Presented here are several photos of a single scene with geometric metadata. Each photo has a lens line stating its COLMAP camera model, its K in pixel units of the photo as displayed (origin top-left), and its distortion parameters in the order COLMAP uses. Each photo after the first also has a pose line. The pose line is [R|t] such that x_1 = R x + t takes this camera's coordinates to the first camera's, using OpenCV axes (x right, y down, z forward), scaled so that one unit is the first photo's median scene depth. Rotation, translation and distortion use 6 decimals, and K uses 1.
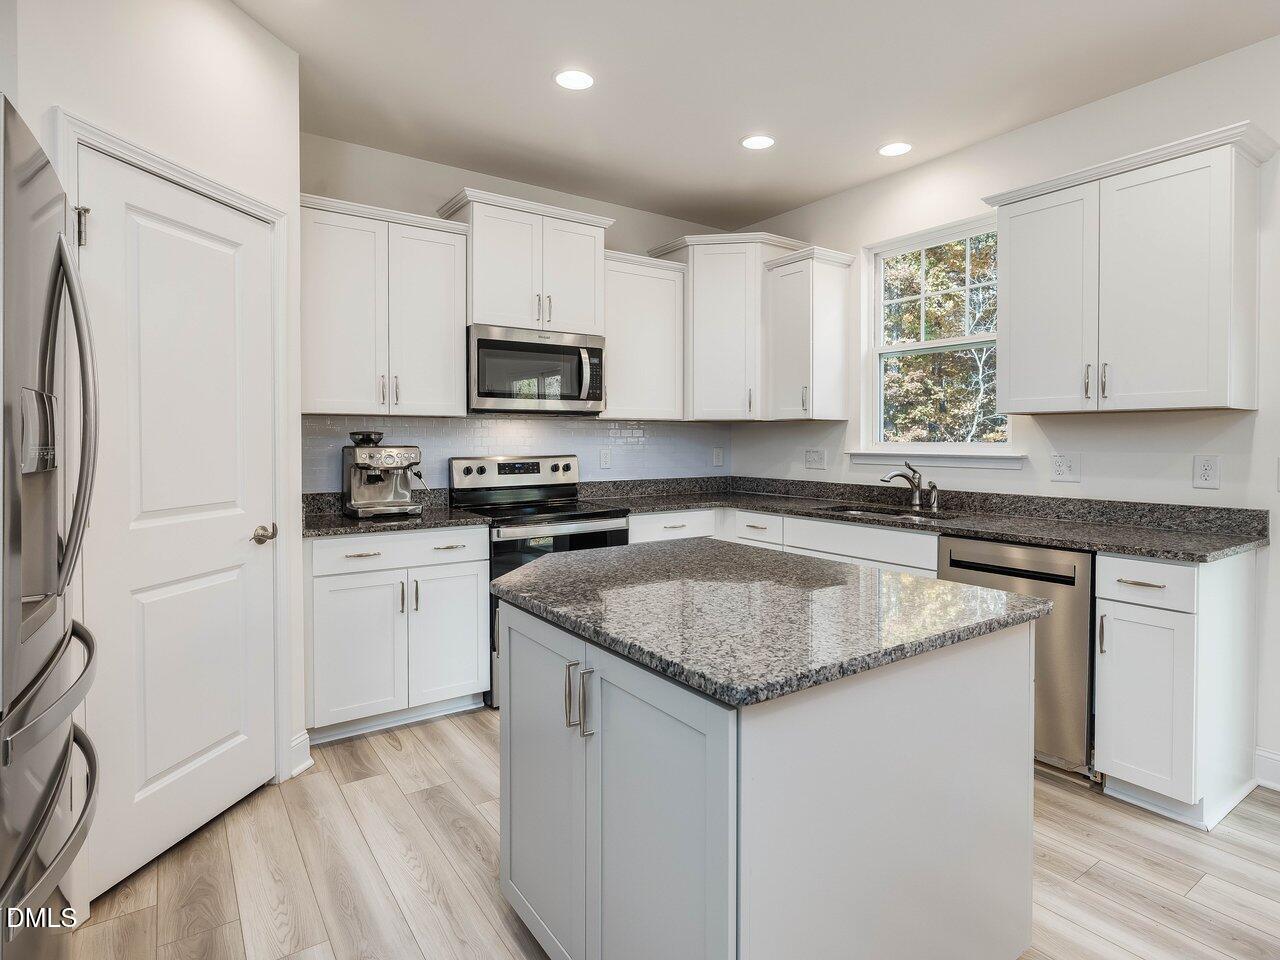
lens RADIAL K [[694.6, 0, 668.7], [0, 694.6, 448.0], [0, 0, 1]] dist [0.000328, 0.000166]
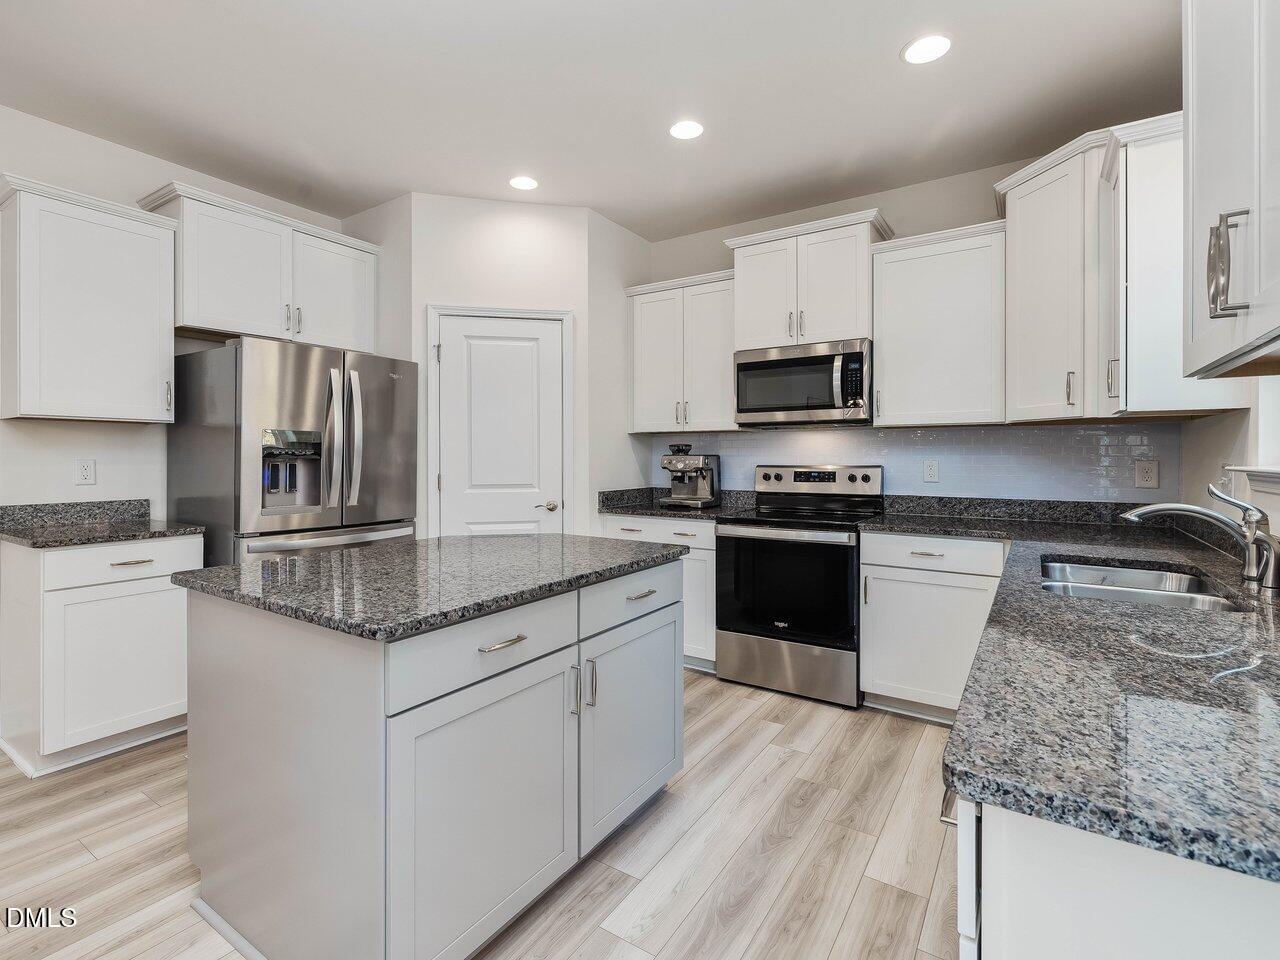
lens RADIAL K [[612.2, 0, 632.2], [0, 612.2, 461.3], [0, 0, 1]] dist [0.001155, 0.001029]
pose [[0.351702, 0.011964, -0.936035, 0.580008], [-0.011340, 0.999899, 0.008519, 0.001011], [0.936043, 0.007619, 0.351803, 0.428484]]
